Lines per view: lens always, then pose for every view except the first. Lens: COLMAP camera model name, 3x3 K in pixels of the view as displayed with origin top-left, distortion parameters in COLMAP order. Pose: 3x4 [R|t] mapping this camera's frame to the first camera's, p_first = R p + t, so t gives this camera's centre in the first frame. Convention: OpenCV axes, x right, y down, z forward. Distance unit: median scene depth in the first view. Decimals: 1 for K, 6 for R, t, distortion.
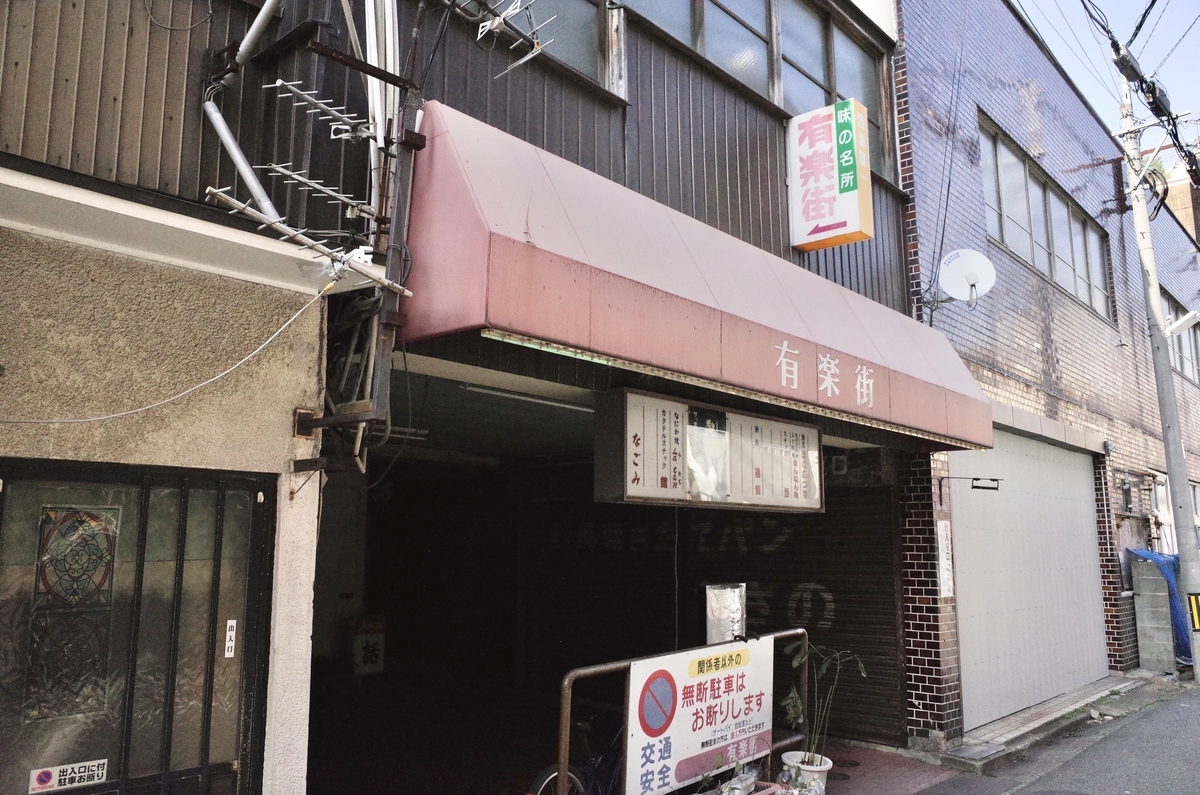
lens RADIAL K [[939.8, 0, 600.0], [0, 939.8, 397.5], [0, 0, 1]] dist [-0.076042, 0.091861]
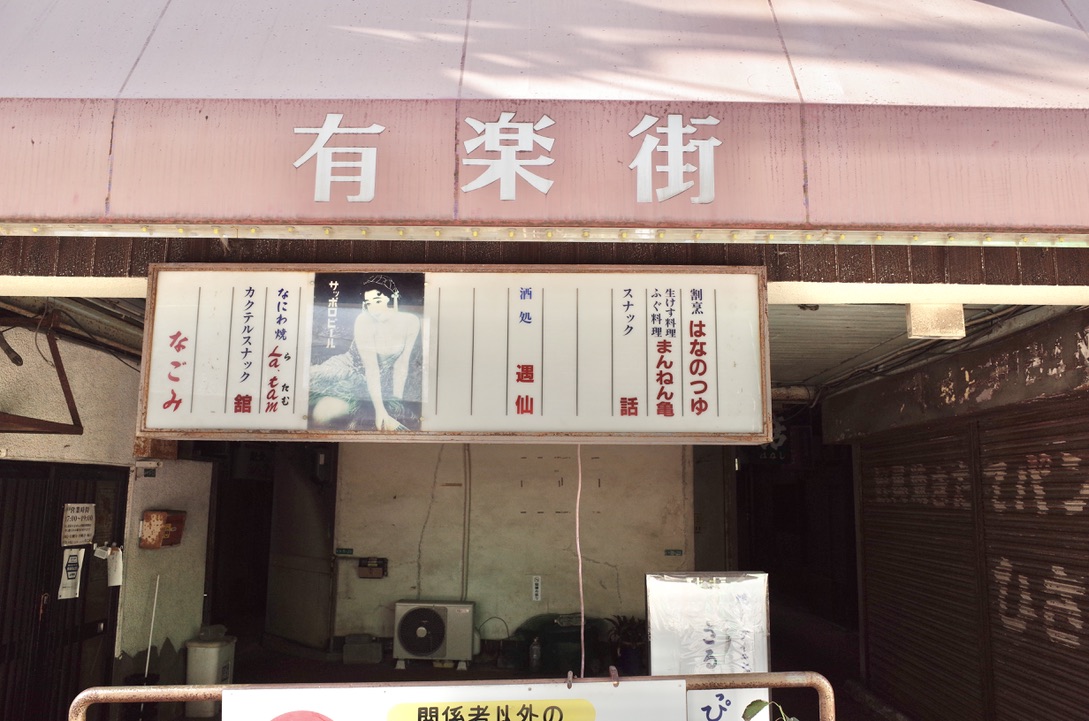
lens RADIAL K [[852.9, 0, 544.5], [0, 852.9, 360.5], [0, 0, 1]] dist [-0.076042, 0.091861]
pose [[0.663421, -0.112743, -0.739704, 0.558856], [0.114352, 0.992247, -0.048674, 0.101971], [0.739457, -0.052295, 0.671170, 0.706623]]
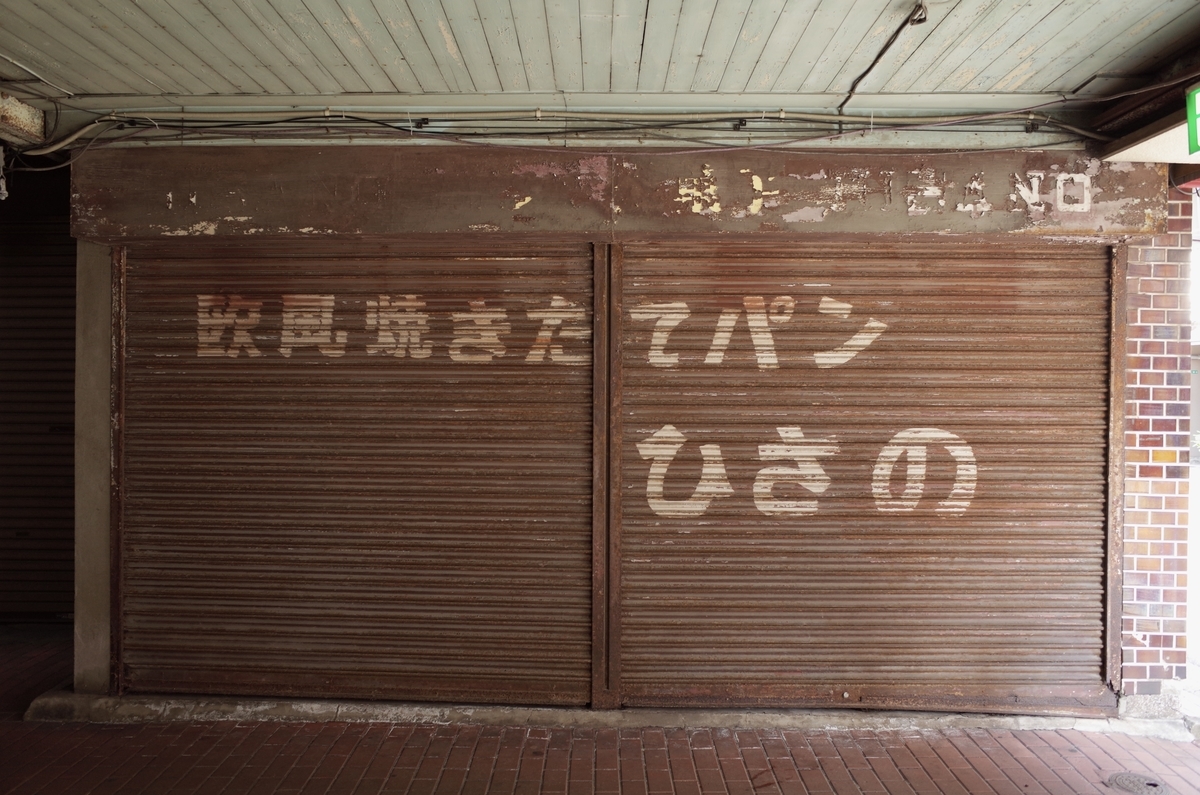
lens RADIAL K [[939.8, 0, 600.0], [0, 939.8, 397.5], [0, 0, 1]] dist [-0.076042, 0.091861]
pose [[0.747992, -0.001115, 0.663707, -0.375349], [-0.112121, 0.985414, 0.128016, 0.210765], [-0.654169, -0.170170, 0.736956, 1.143577]]
